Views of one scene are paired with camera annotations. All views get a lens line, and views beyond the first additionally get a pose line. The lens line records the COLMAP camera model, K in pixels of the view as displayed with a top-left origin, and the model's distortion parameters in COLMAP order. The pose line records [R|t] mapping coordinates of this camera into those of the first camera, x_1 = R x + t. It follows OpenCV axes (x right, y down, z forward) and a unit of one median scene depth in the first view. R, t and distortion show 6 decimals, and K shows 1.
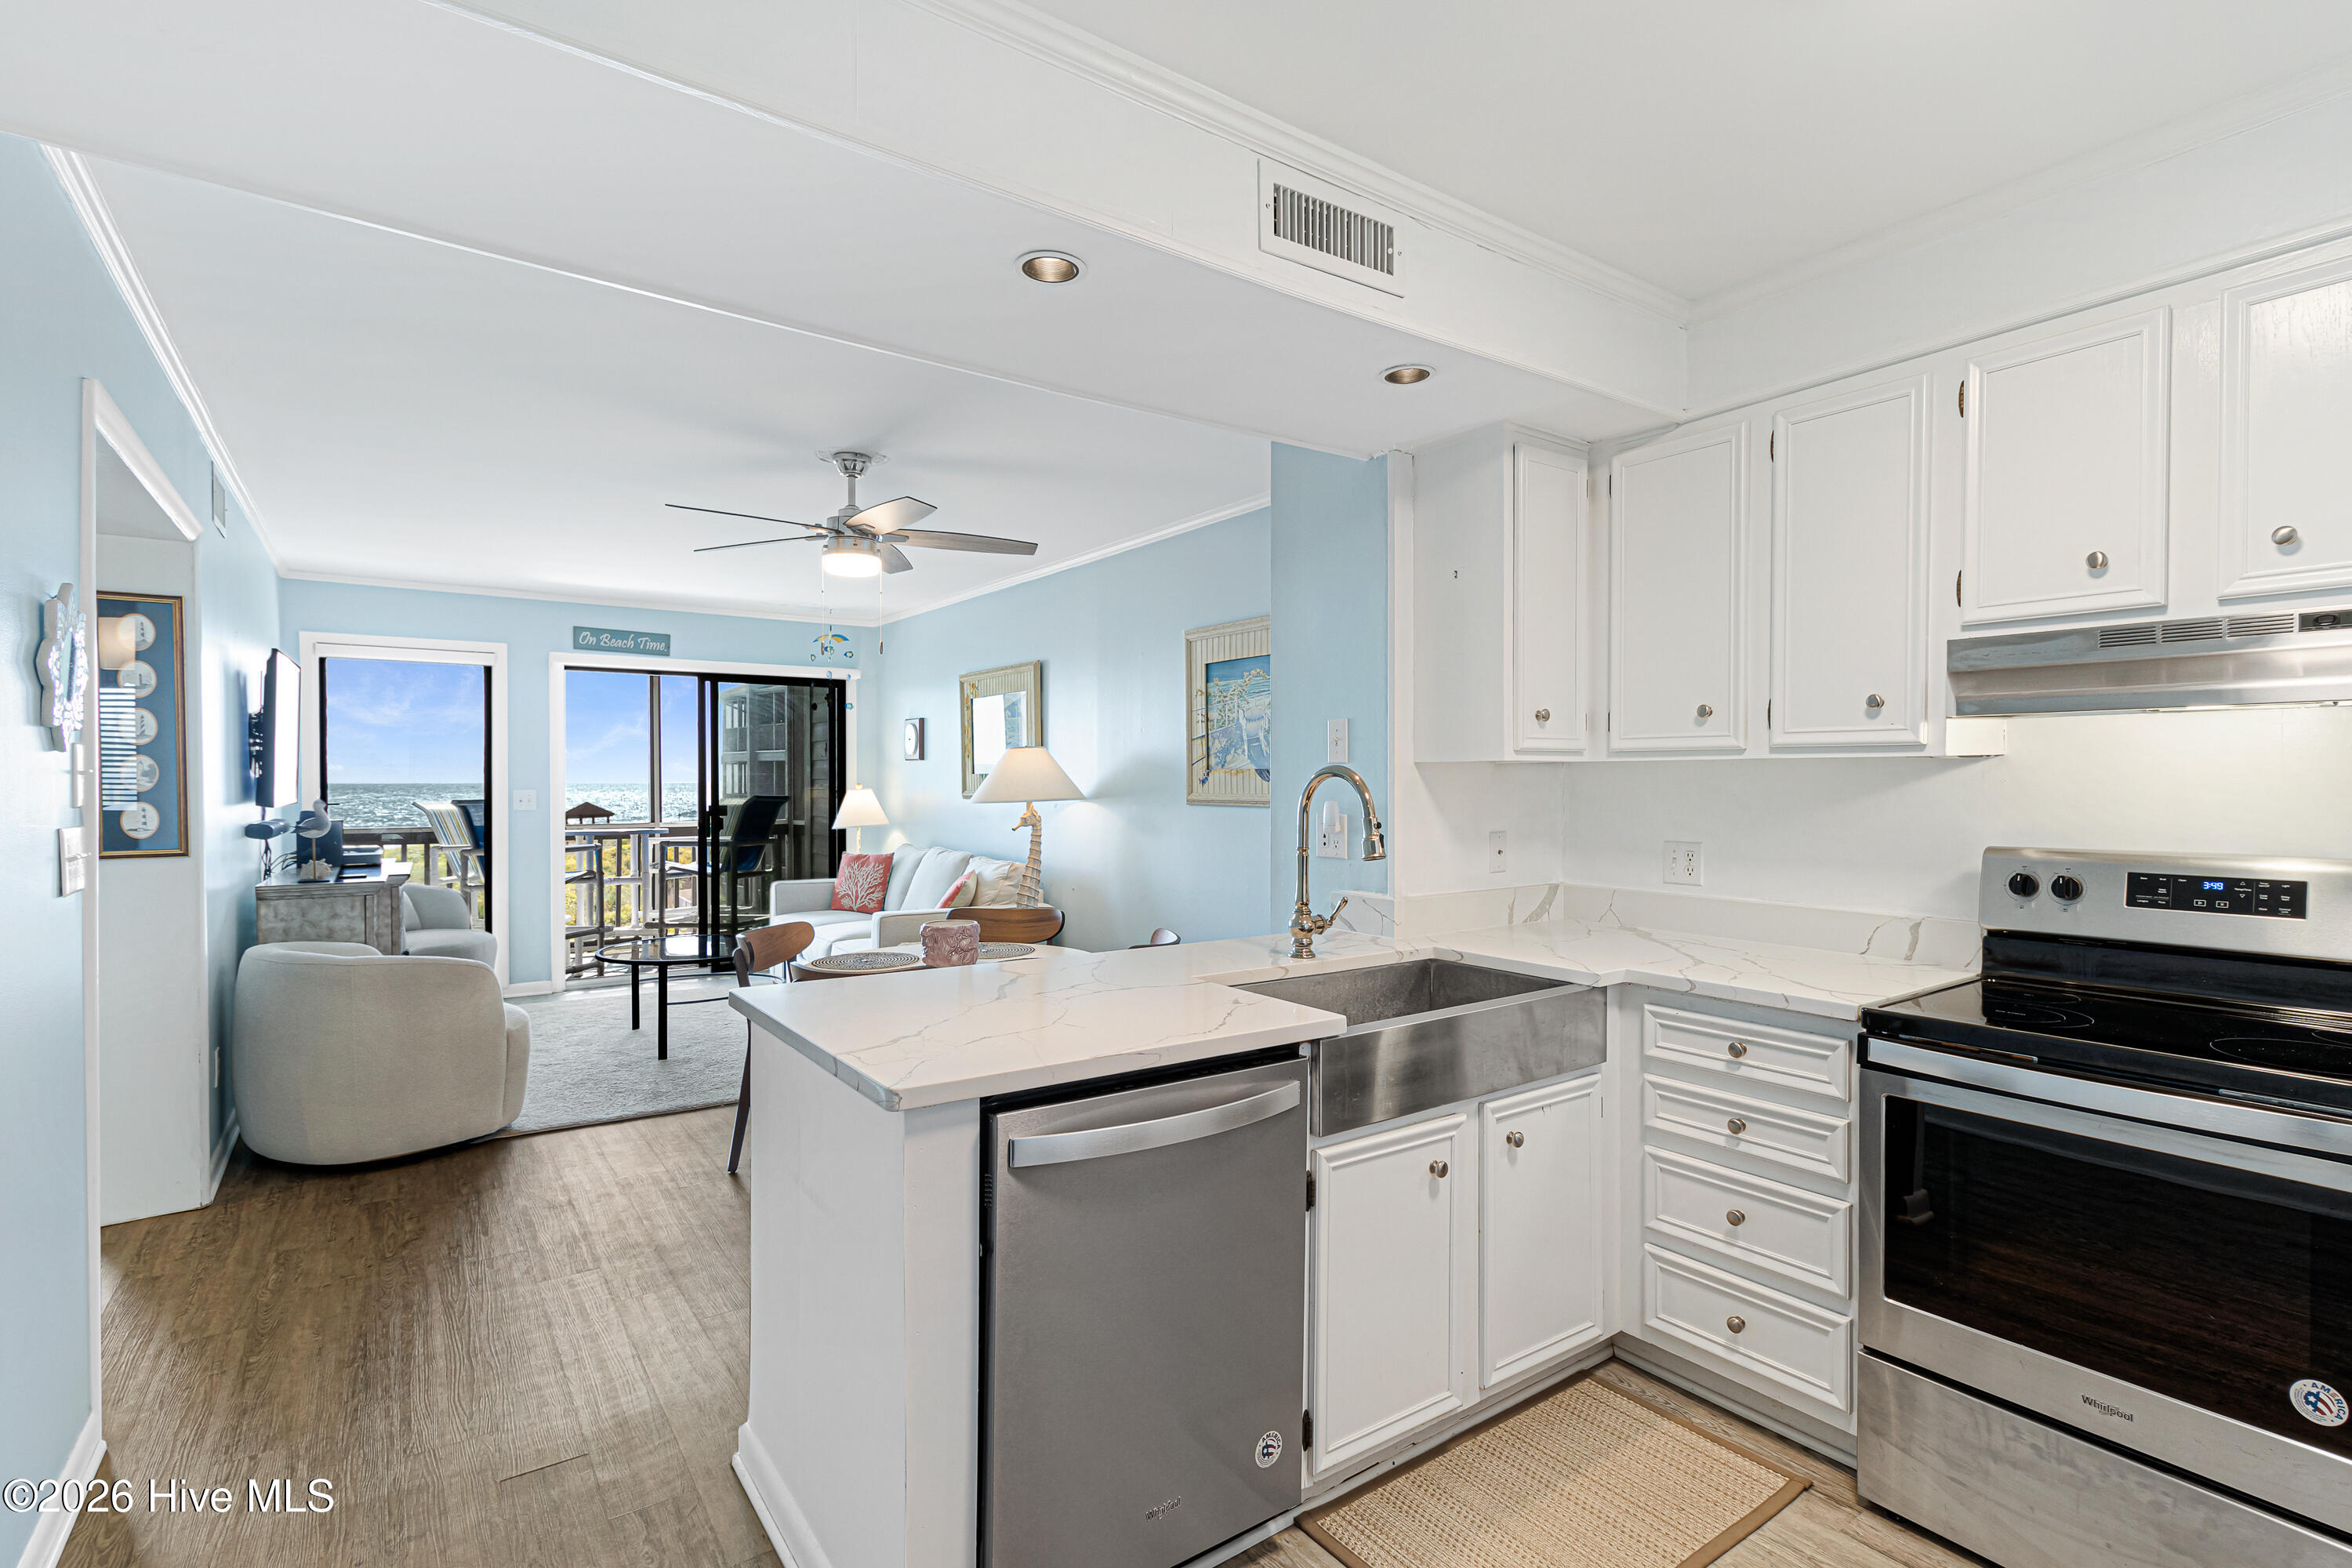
lens RADIAL K [[1125.6, 0, 1176.0], [0, 1125.6, 784.0], [0, 0, 1]] dist [-0.018769, 0.000263]
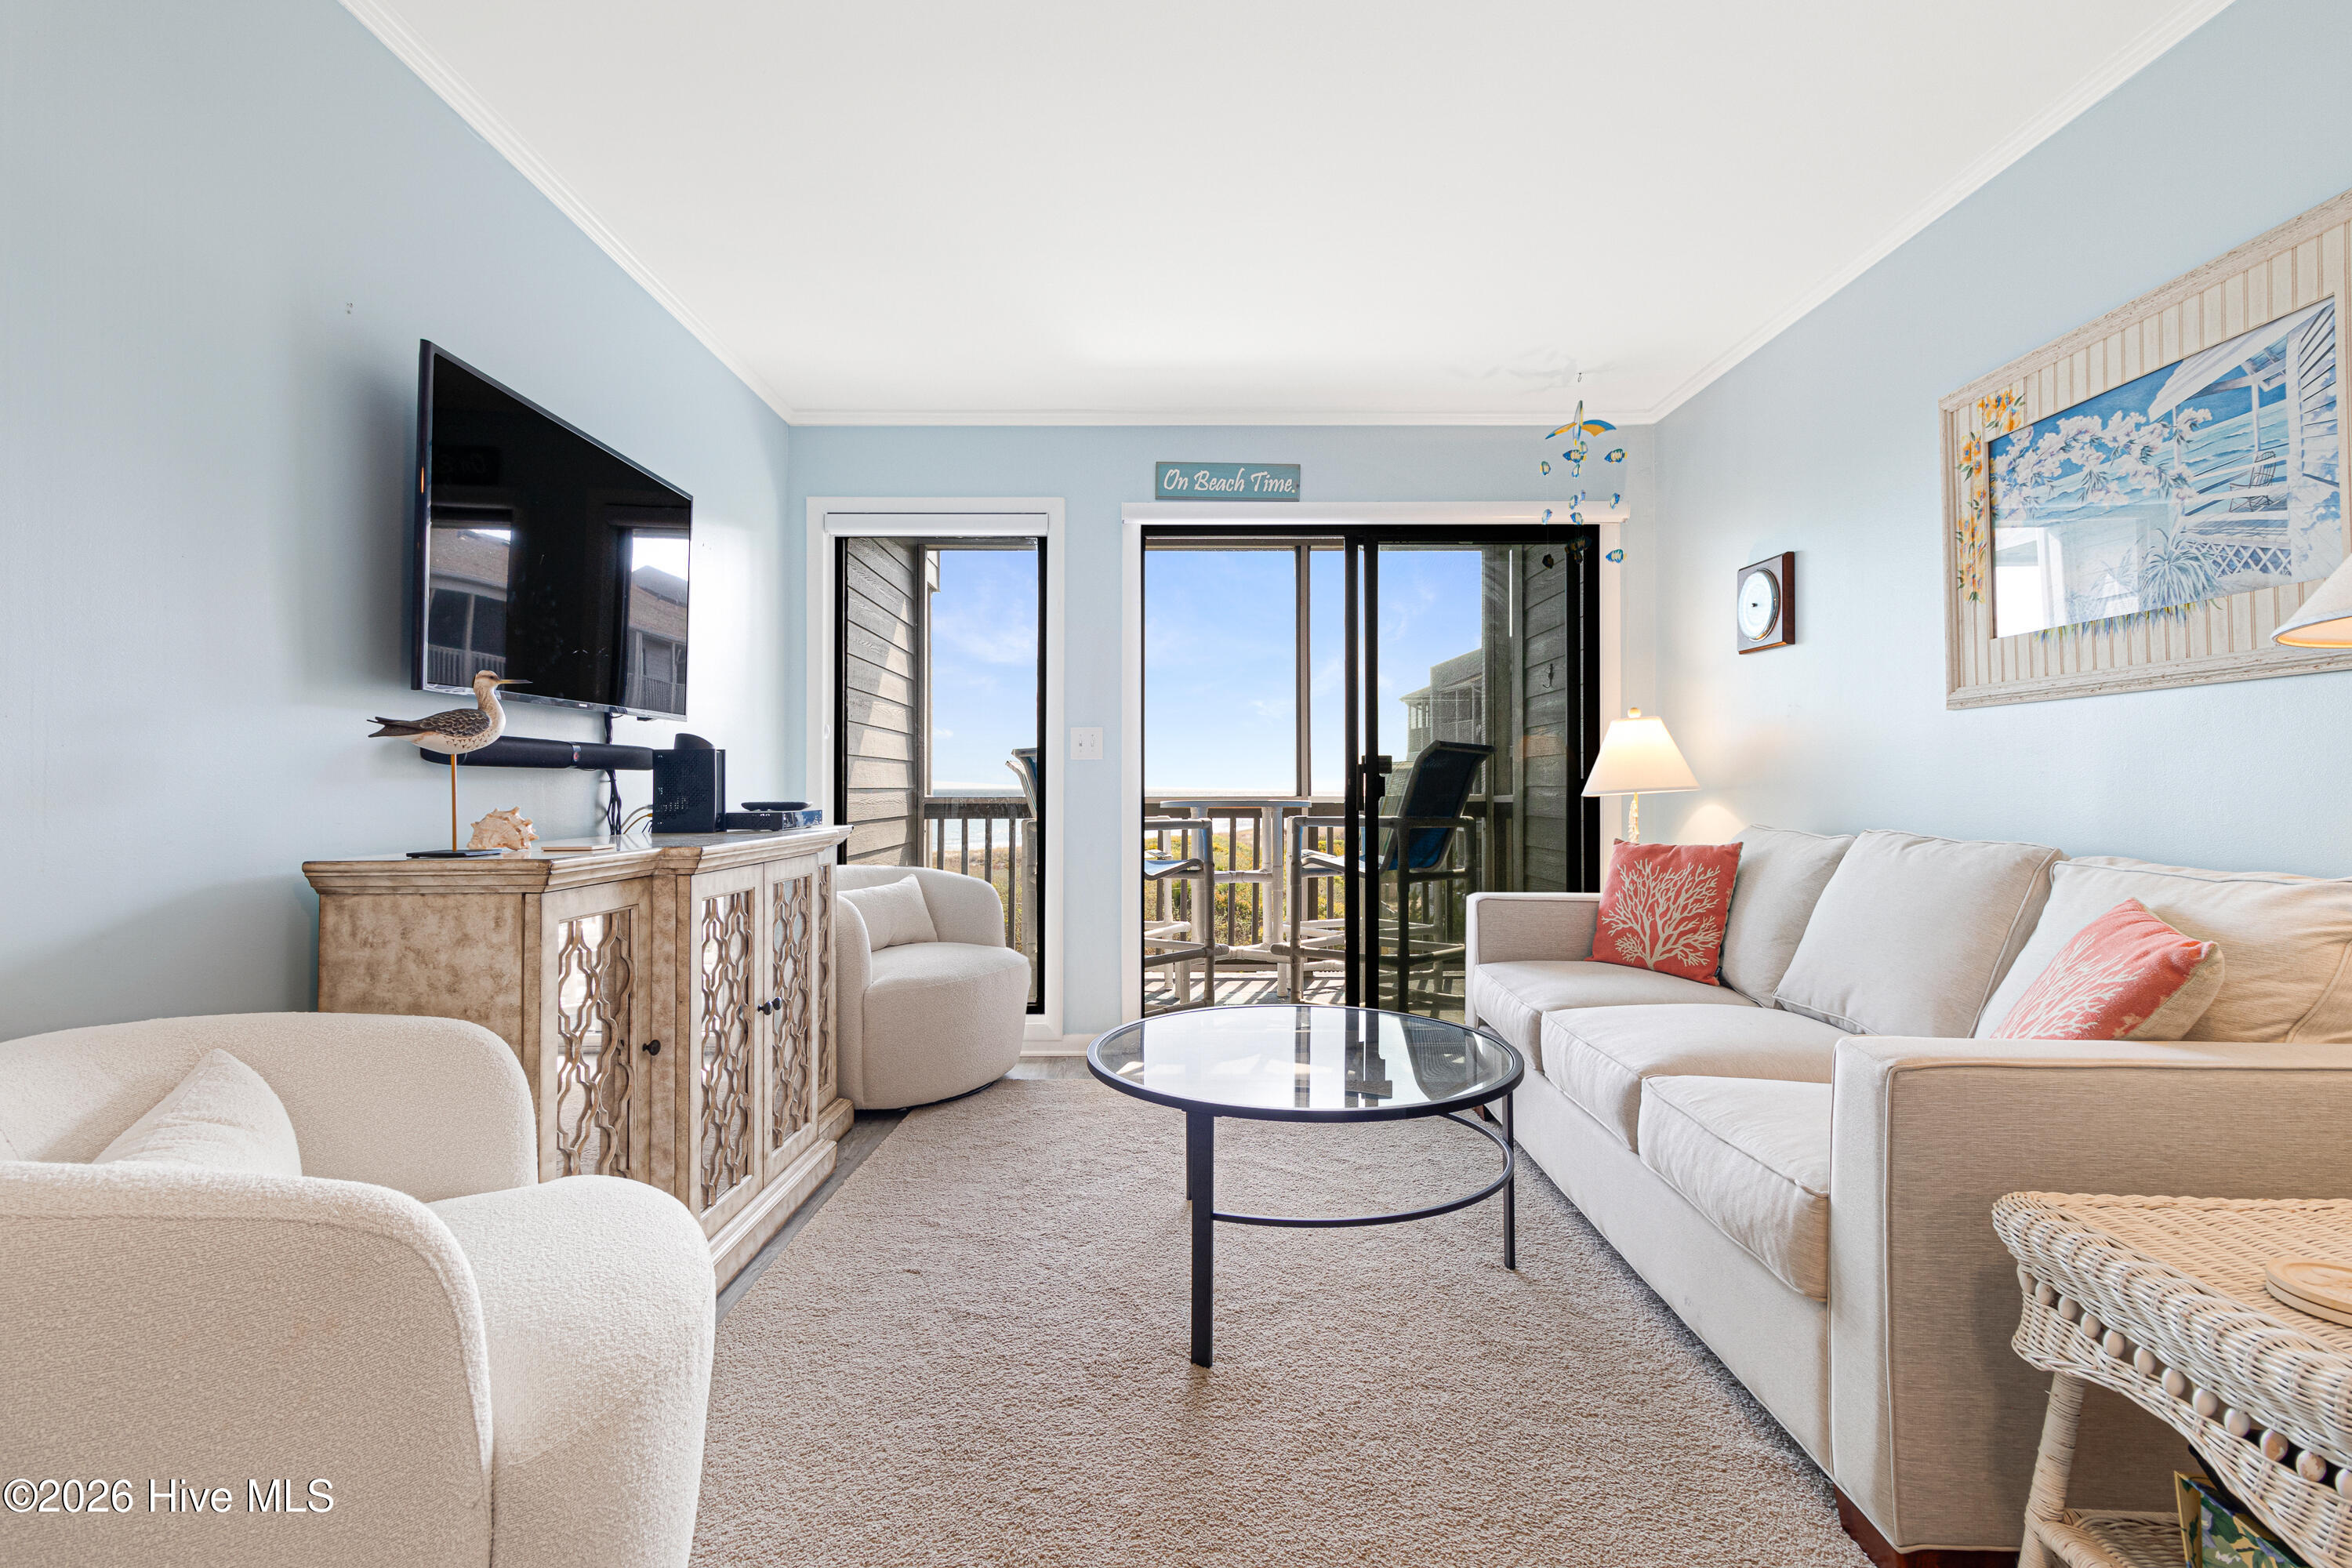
lens RADIAL K [[1129.4, 0, 1208.8], [0, 1129.4, 779.3], [0, 0, 1]] dist [0.006808, 0.000560]
pose [[0.849569, -0.000489, -0.527477, -0.180668], [-0.003053, 0.999978, -0.005844, 0.036659], [0.527468, 0.006575, 0.849549, 0.476271]]
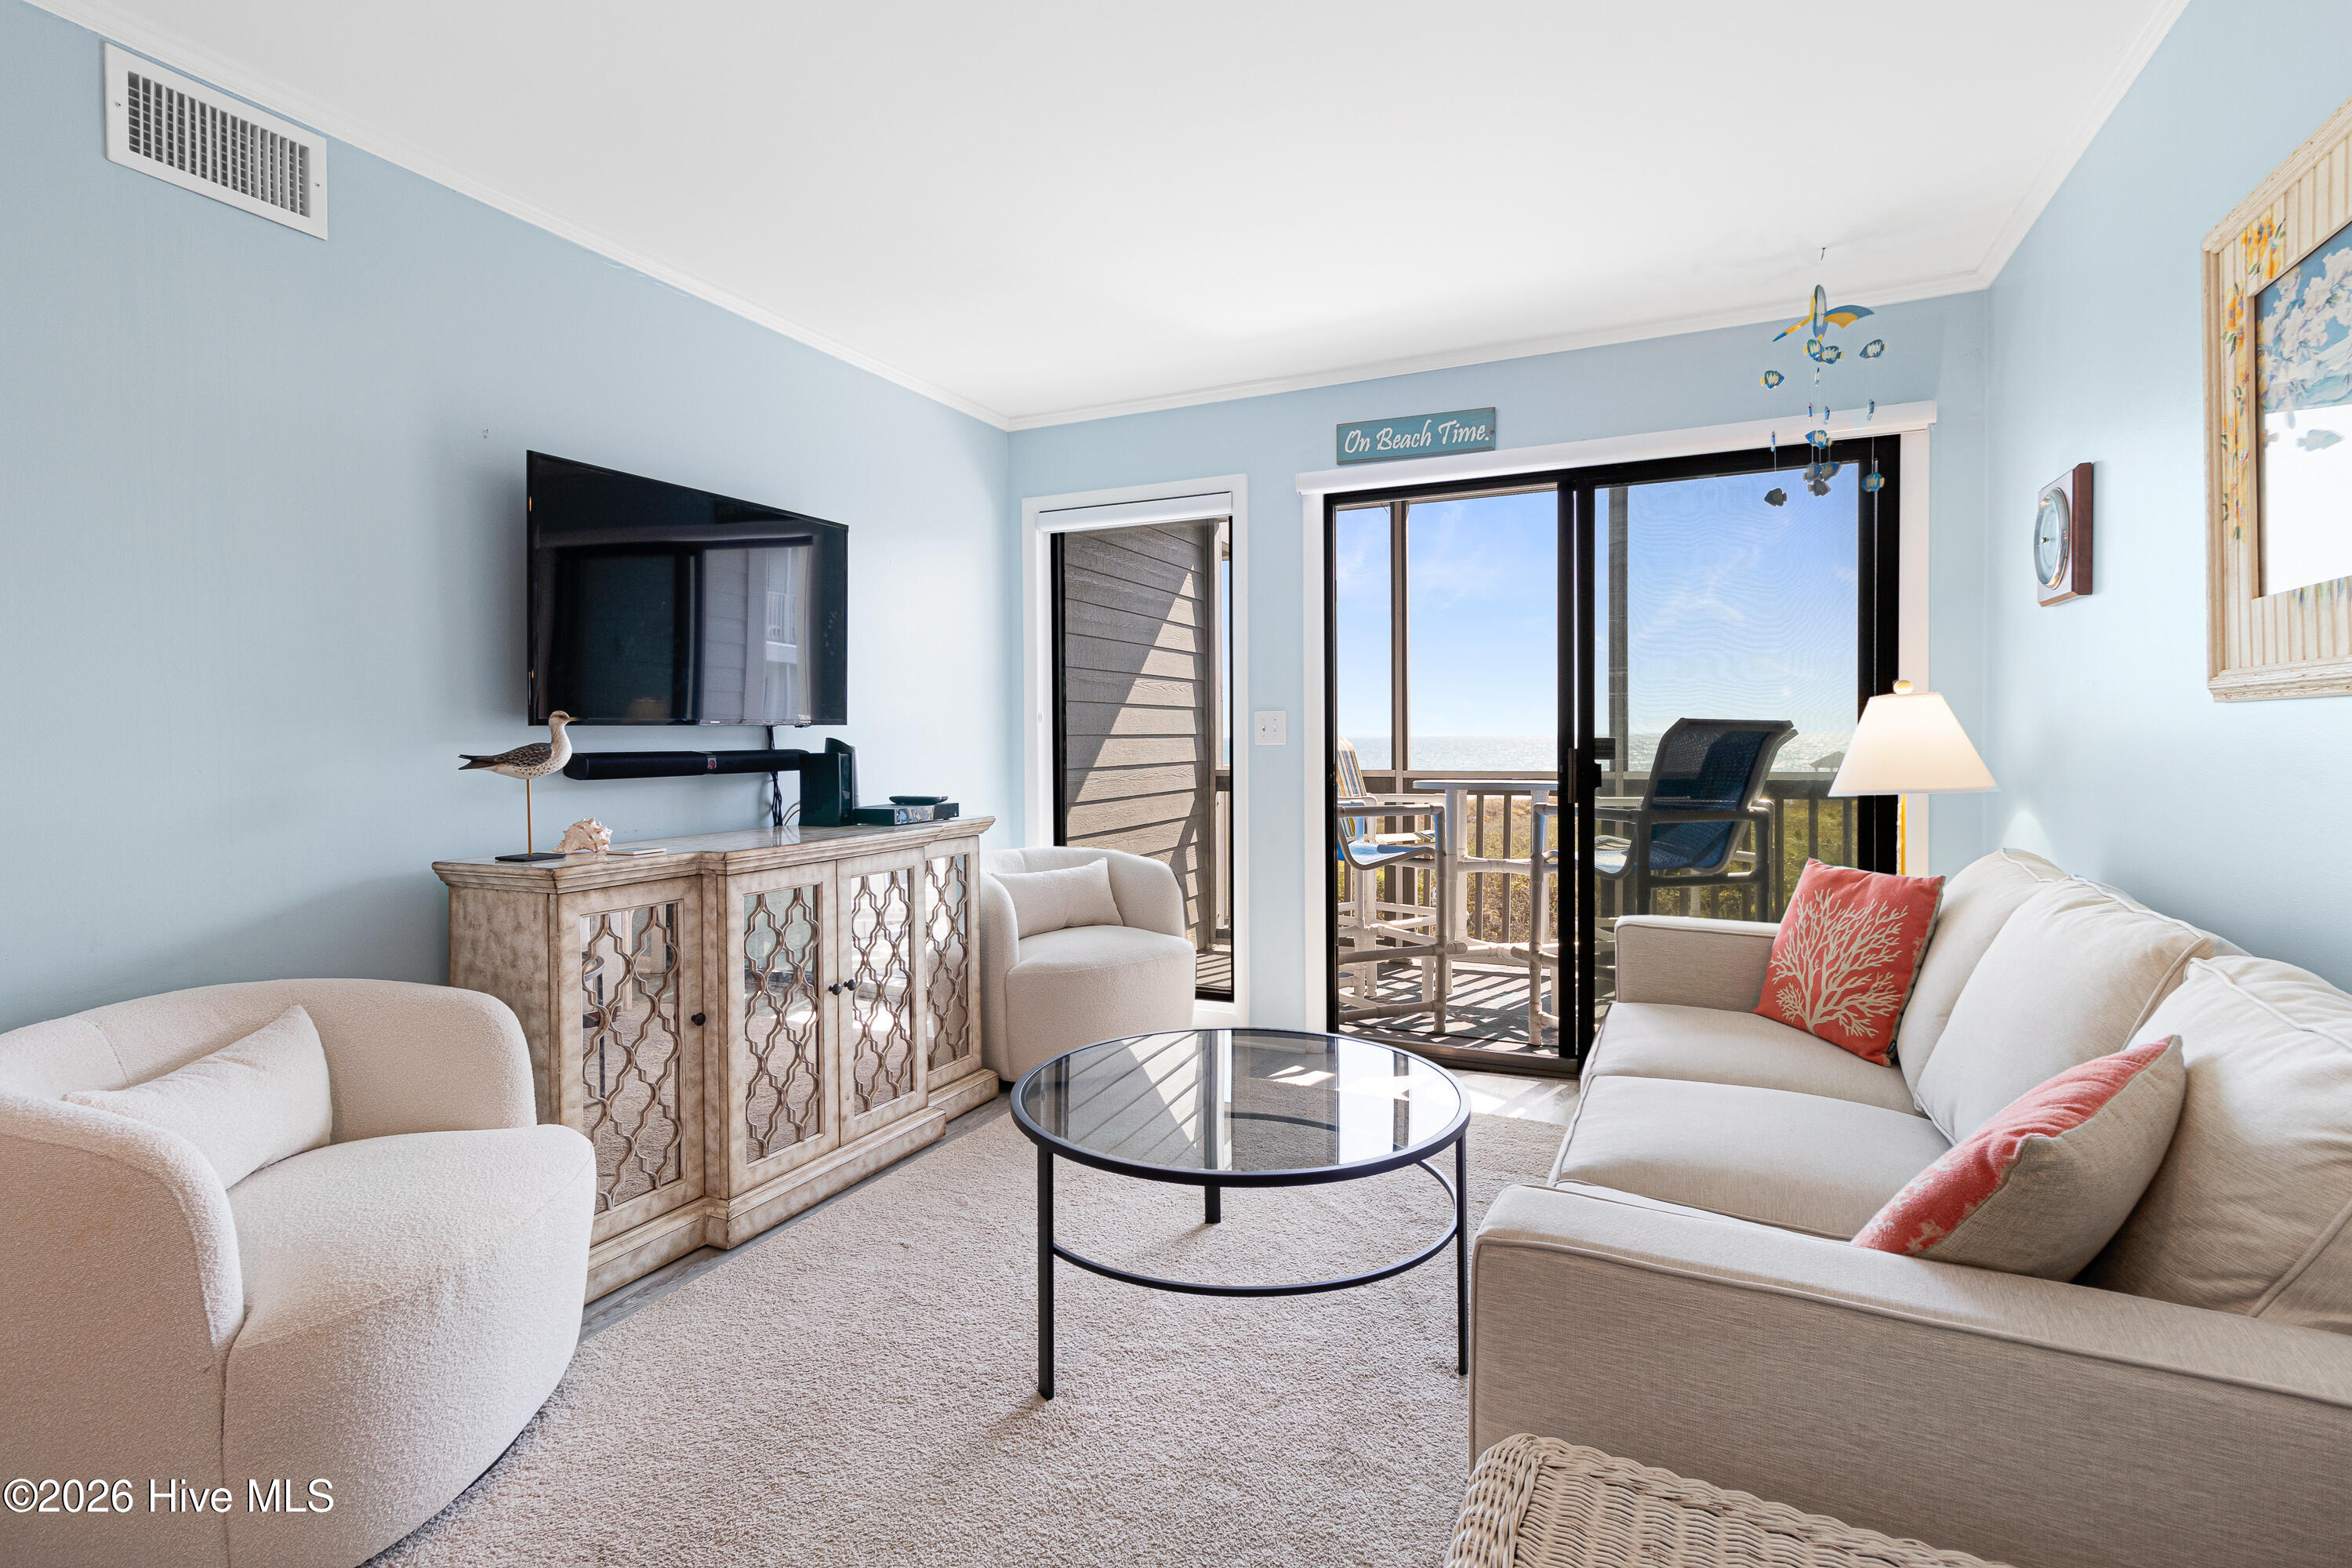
lens RADIAL K [[1169.2, 0, 1123.4], [0, 1169.2, 763.8], [0, 0, 1]] dist [0.004817, 0.000409]
pose [[0.523759, 0.016839, -0.851700, -0.080433], [0.005084, 0.999725, 0.022892, 0.018000], [0.851851, -0.016320, 0.523529, 0.577011]]
